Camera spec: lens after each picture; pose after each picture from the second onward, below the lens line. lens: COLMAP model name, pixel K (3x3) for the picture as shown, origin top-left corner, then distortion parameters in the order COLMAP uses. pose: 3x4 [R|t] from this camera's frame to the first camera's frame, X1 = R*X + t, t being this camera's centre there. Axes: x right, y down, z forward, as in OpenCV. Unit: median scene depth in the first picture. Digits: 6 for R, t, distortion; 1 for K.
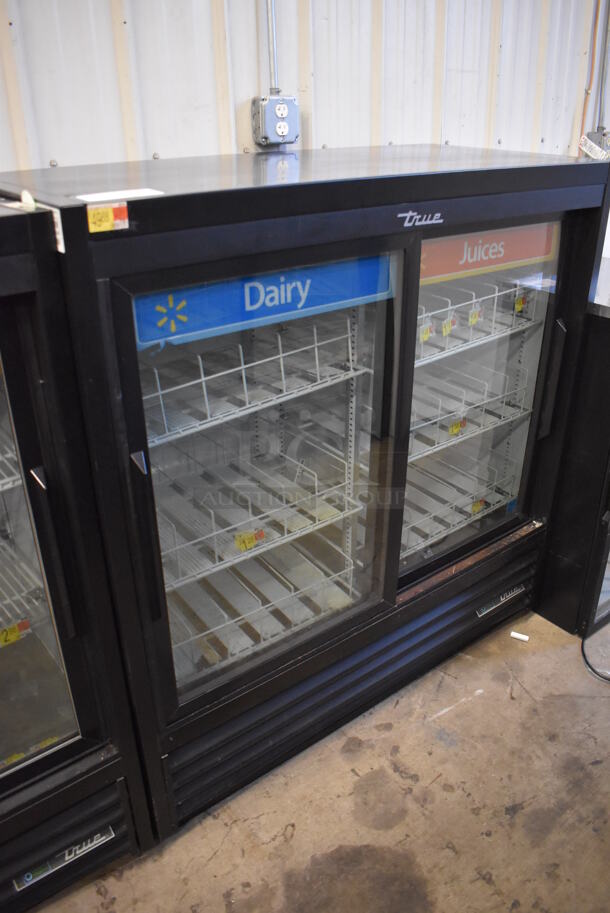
lens RADIAL K [[688.6, 0, 305.0], [0, 688.6, 456.5], [0, 0, 1]] dist [-0.086866, 0.003906]
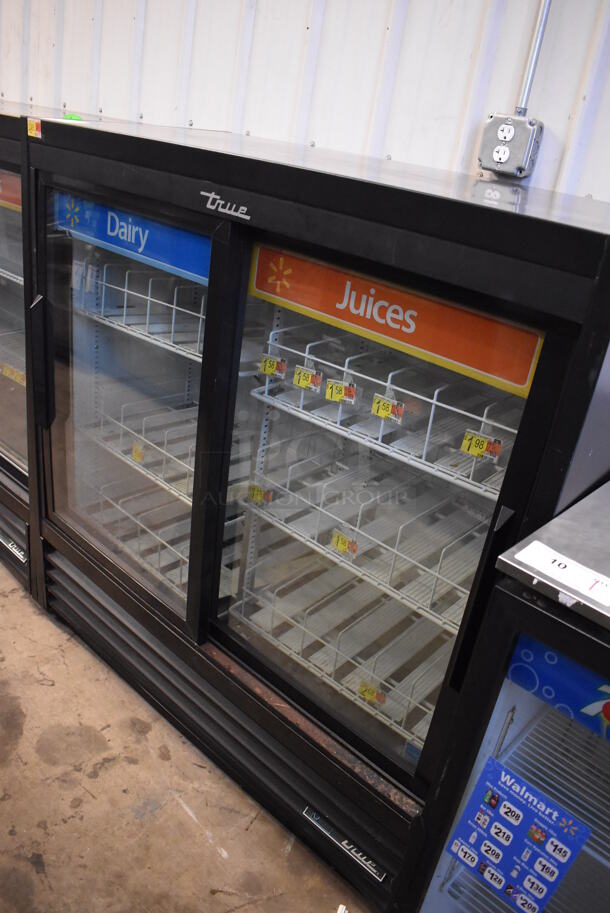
lens RADIAL K [[688.6, 0, 305.0], [0, 688.6, 456.5], [0, 0, 1]] dist [-0.086866, 0.003906]
pose [[0.198797, 0.469613, -0.860200, 0.895358], [-0.569382, 0.769735, 0.288637, -0.338607], [0.797674, 0.432402, 0.420410, 0.702128]]
